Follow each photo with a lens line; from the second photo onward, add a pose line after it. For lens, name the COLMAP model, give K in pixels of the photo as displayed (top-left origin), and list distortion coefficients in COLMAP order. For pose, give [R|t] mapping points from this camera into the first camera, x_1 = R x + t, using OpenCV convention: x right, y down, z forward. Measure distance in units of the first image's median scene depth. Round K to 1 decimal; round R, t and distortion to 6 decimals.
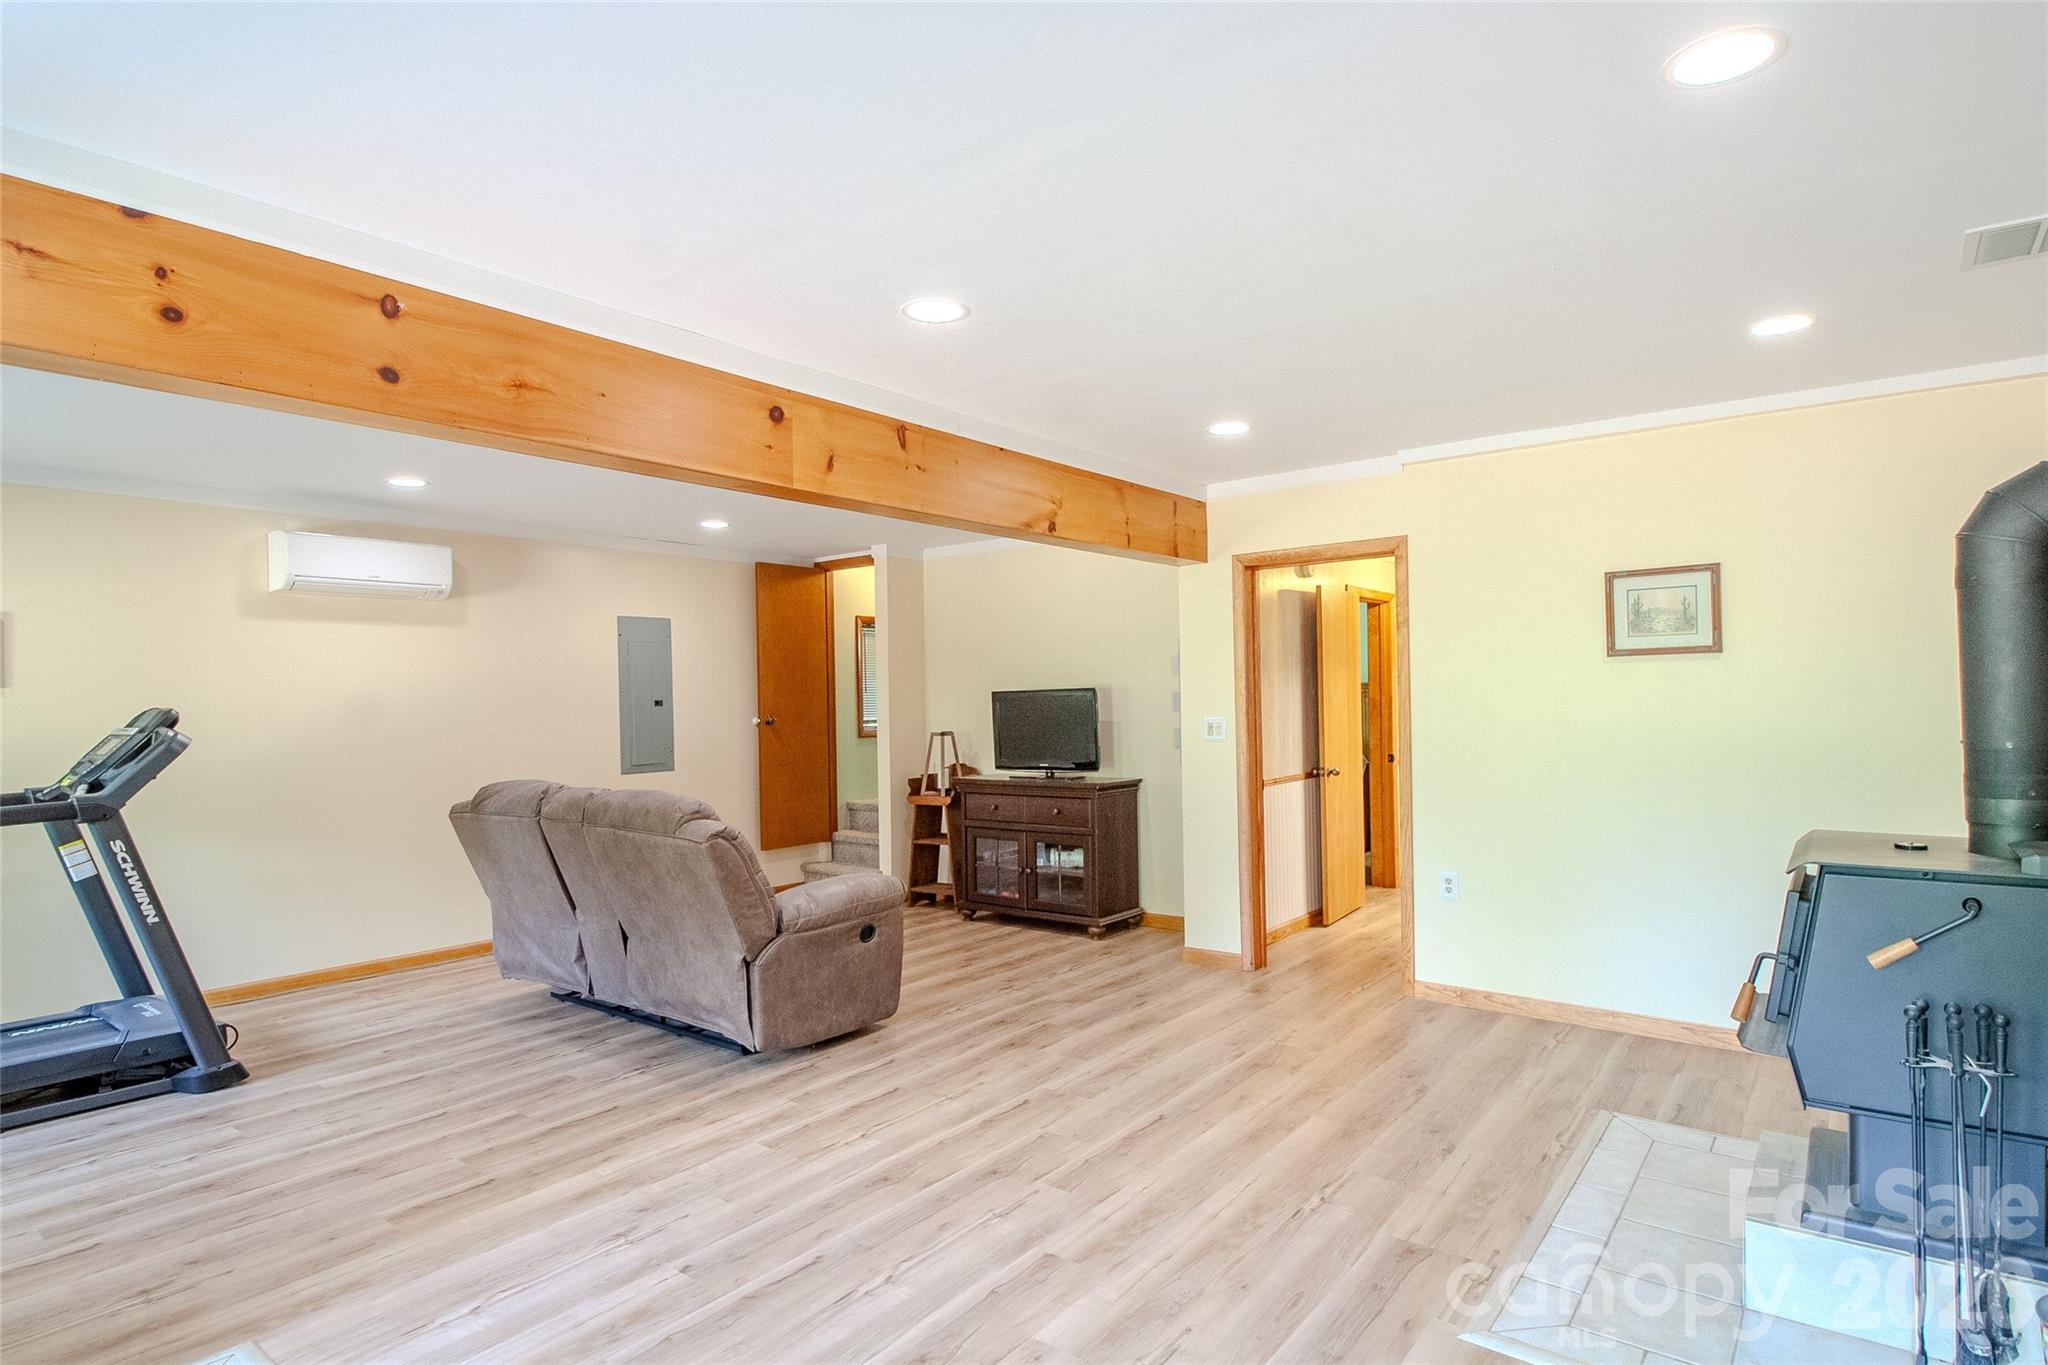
lens RADIAL K [[1090.0, 0, 1030.9], [0, 1090.0, 701.5], [0, 0, 1]] dist [0.008680, -0.016238]
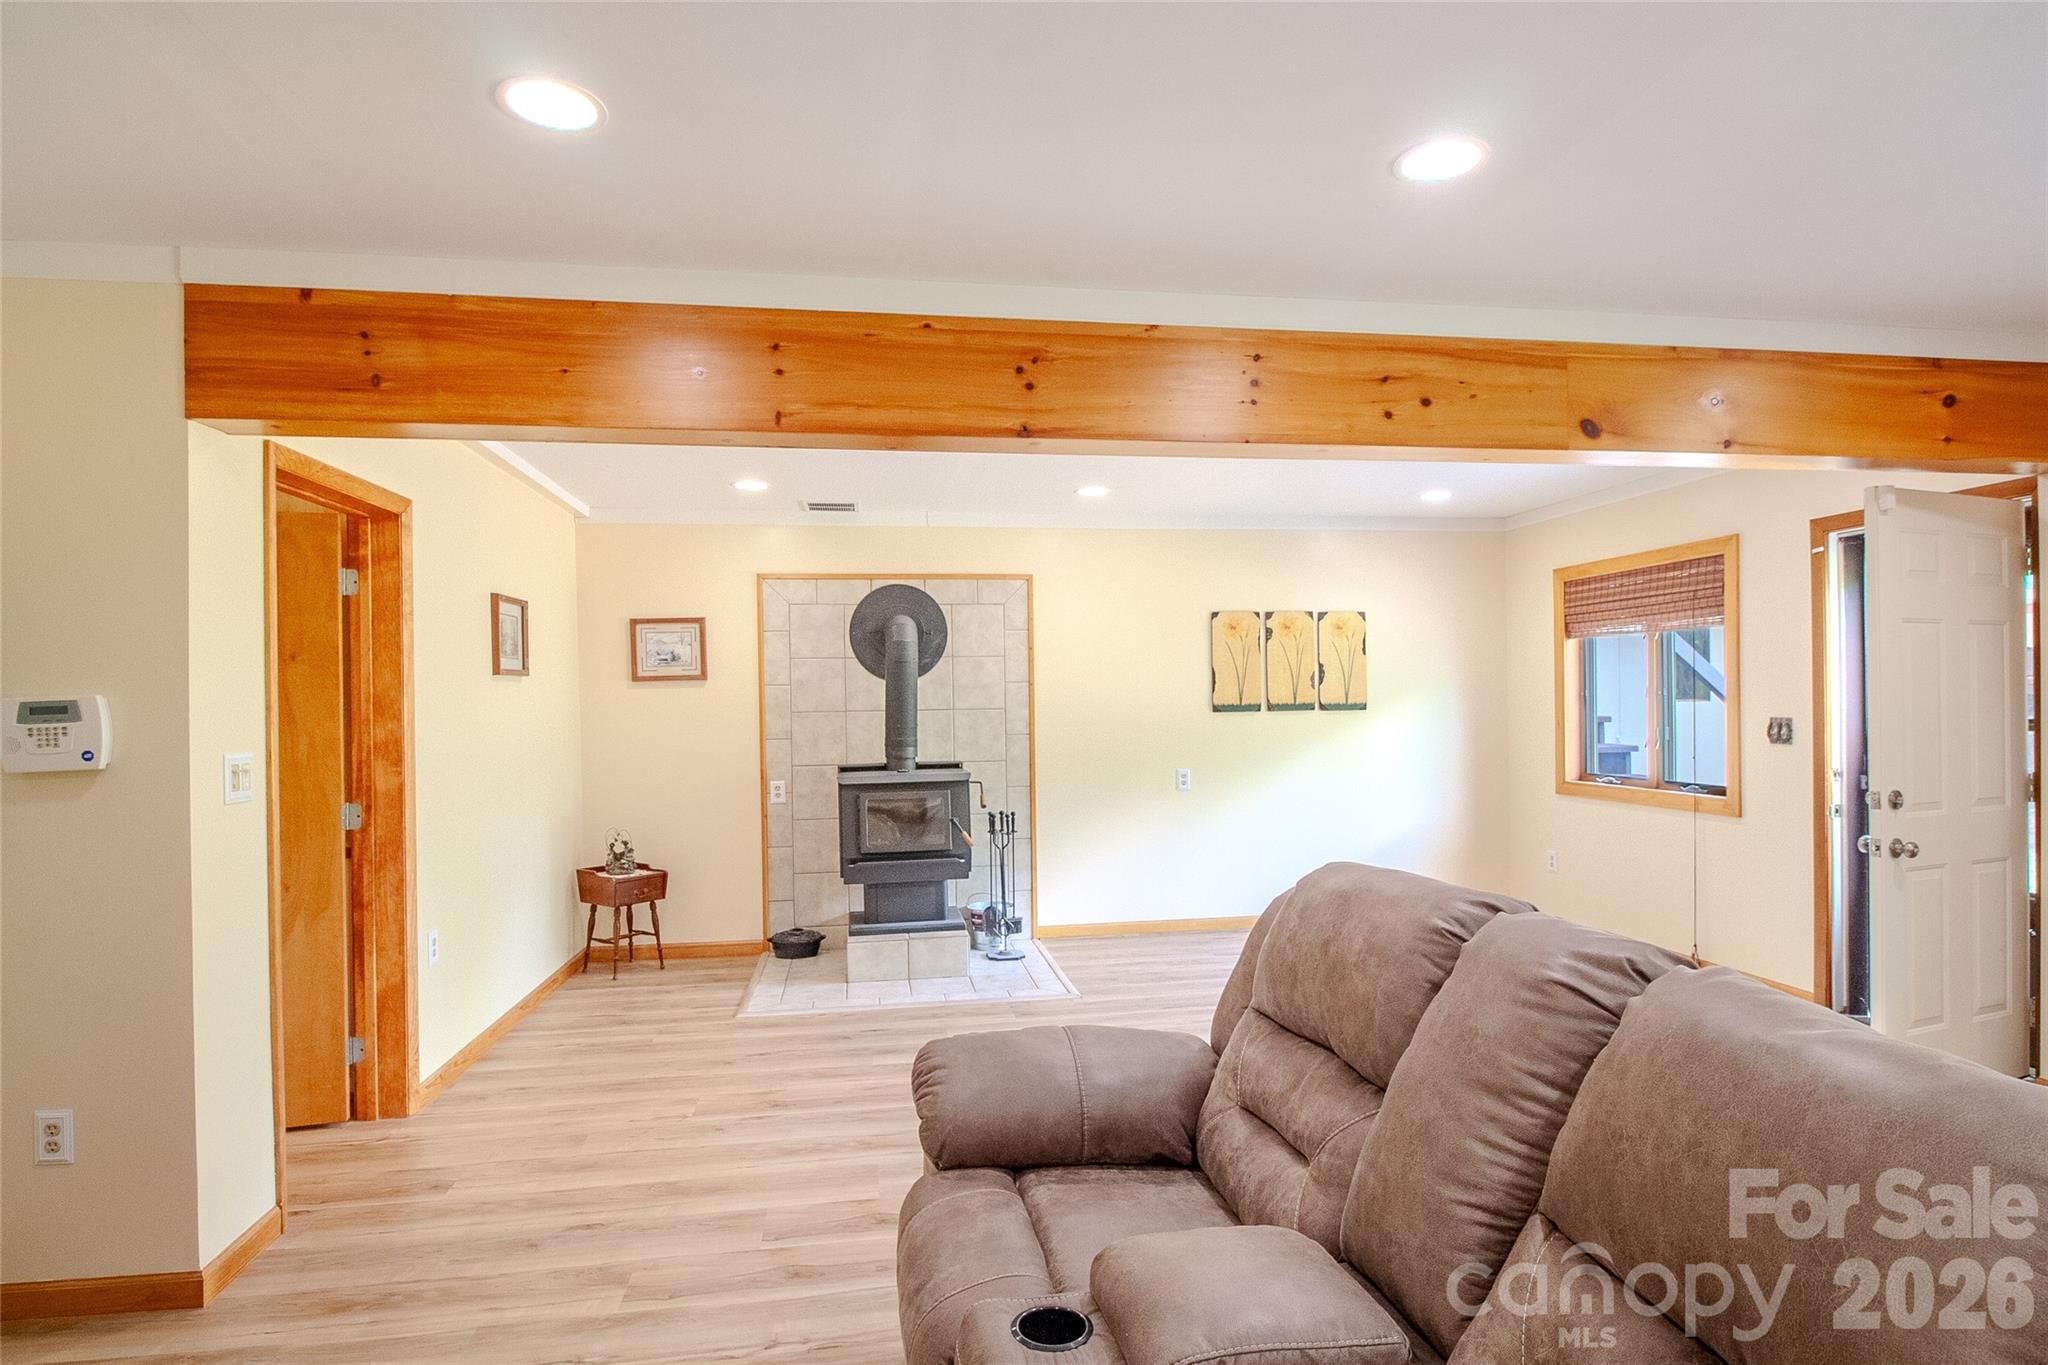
lens RADIAL K [[1090.0, 0, 1030.9], [0, 1090.0, 701.5], [0, 0, 1]] dist [0.008680, -0.016238]
pose [[-0.740643, 0.019381, 0.671619, -0.575621], [0.019632, 0.999781, -0.007201, 0.003312], [-0.671612, 0.007851, -0.740862, 1.531220]]
